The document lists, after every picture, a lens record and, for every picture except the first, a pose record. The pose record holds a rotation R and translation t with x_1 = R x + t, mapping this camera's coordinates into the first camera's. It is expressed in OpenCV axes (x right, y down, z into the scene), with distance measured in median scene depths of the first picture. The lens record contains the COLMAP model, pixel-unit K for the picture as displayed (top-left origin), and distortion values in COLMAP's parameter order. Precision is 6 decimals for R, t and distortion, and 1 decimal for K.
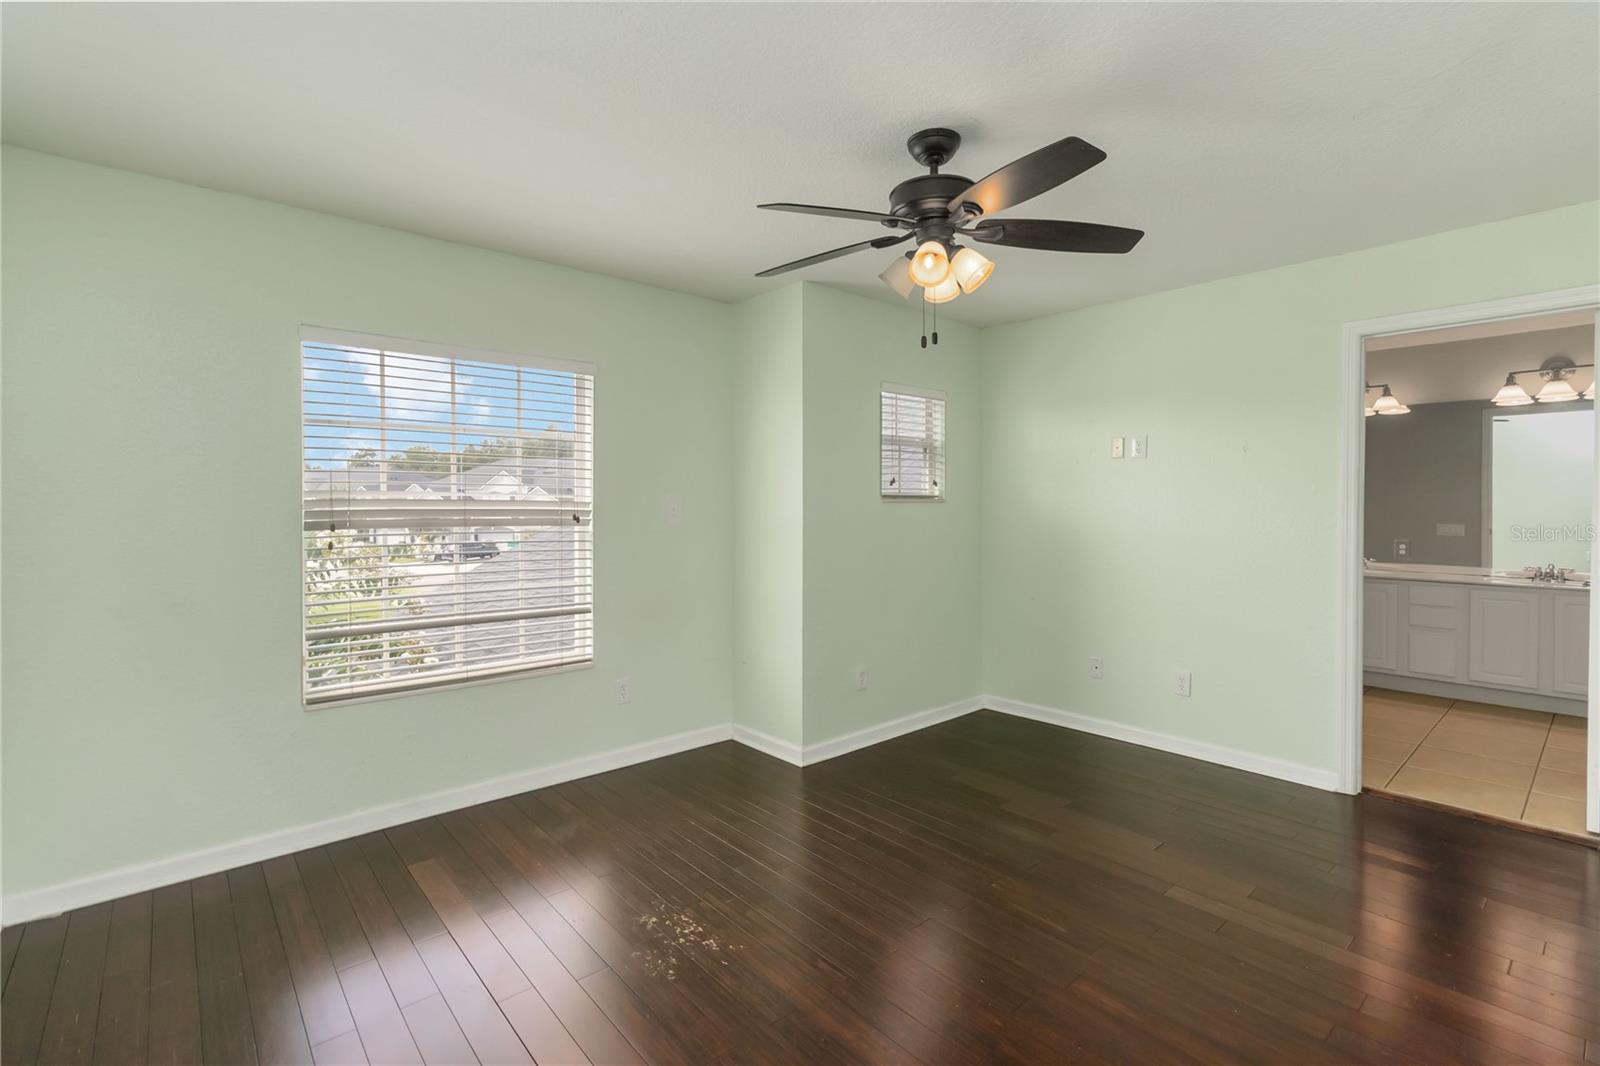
lens RADIAL K [[741.3, 0, 802.1], [0, 741.3, 520.4], [0, 0, 1]] dist [0.004378, -0.002138]
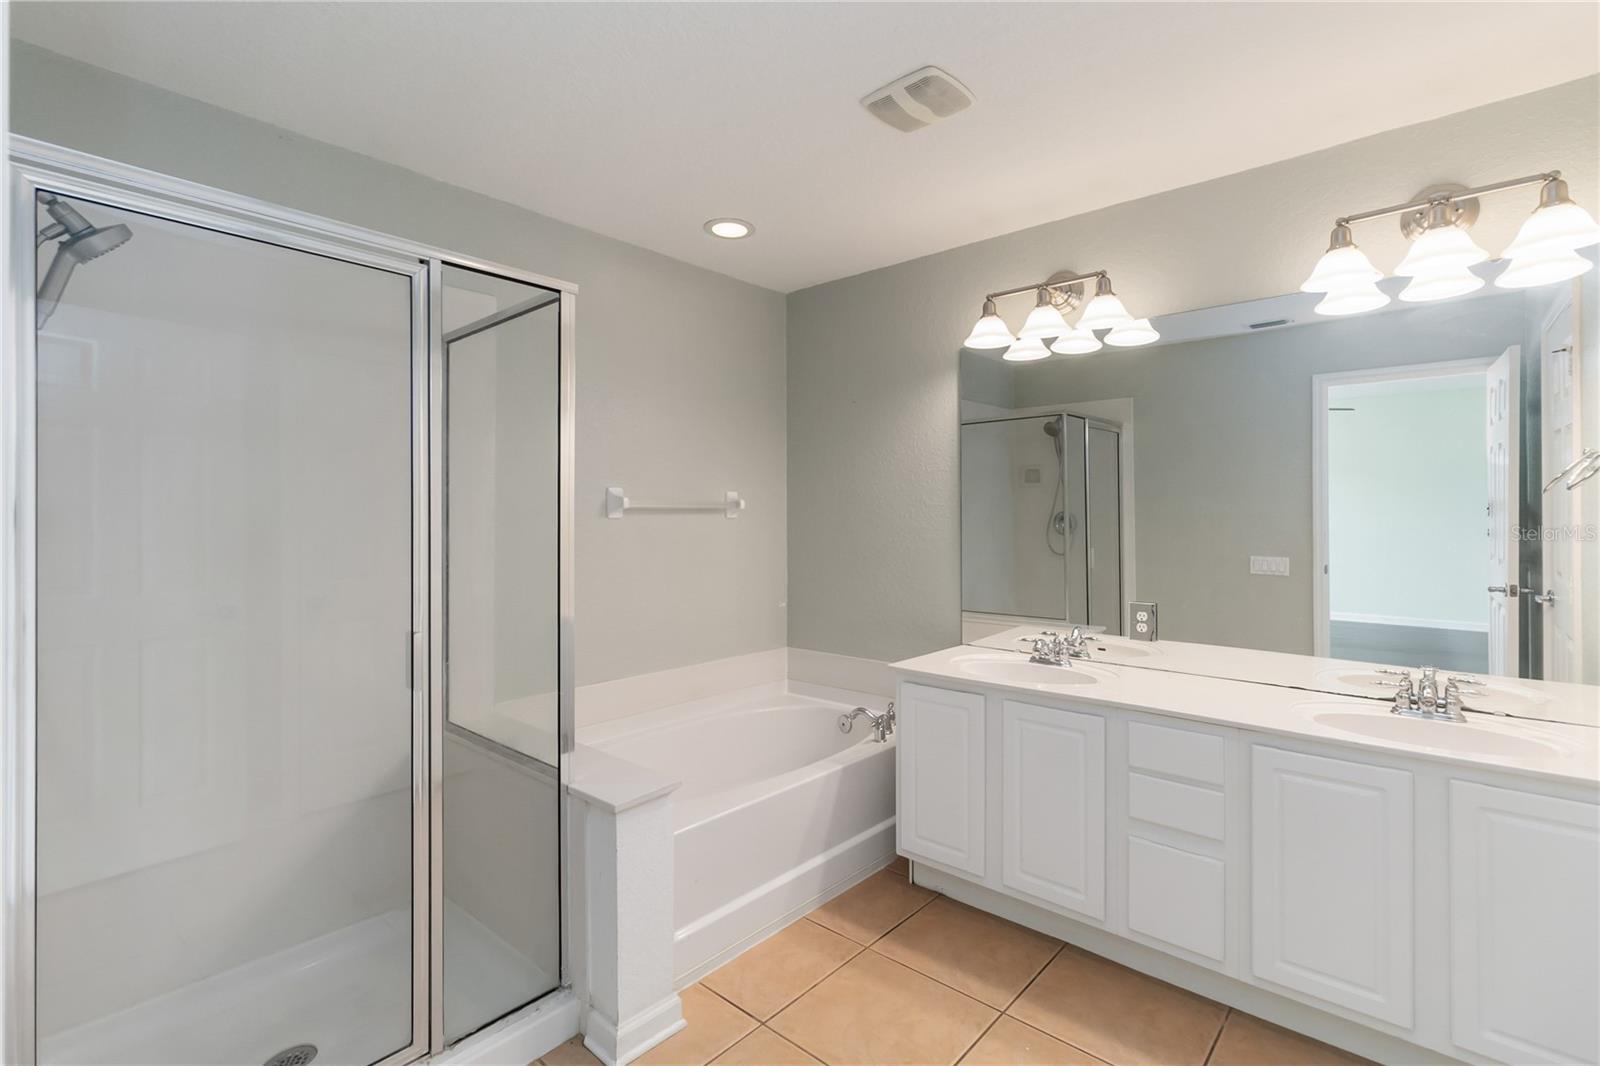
lens RADIAL K [[741.3, 0, 804.3], [0, 741.3, 520.3], [0, 0, 1]] dist [0.004378, -0.002138]
pose [[0.993208, 0.006359, 0.116179, 0.547757], [-0.004149, 0.999806, -0.019257, -0.016096], [-0.116279, 0.018645, 0.993042, 0.562460]]
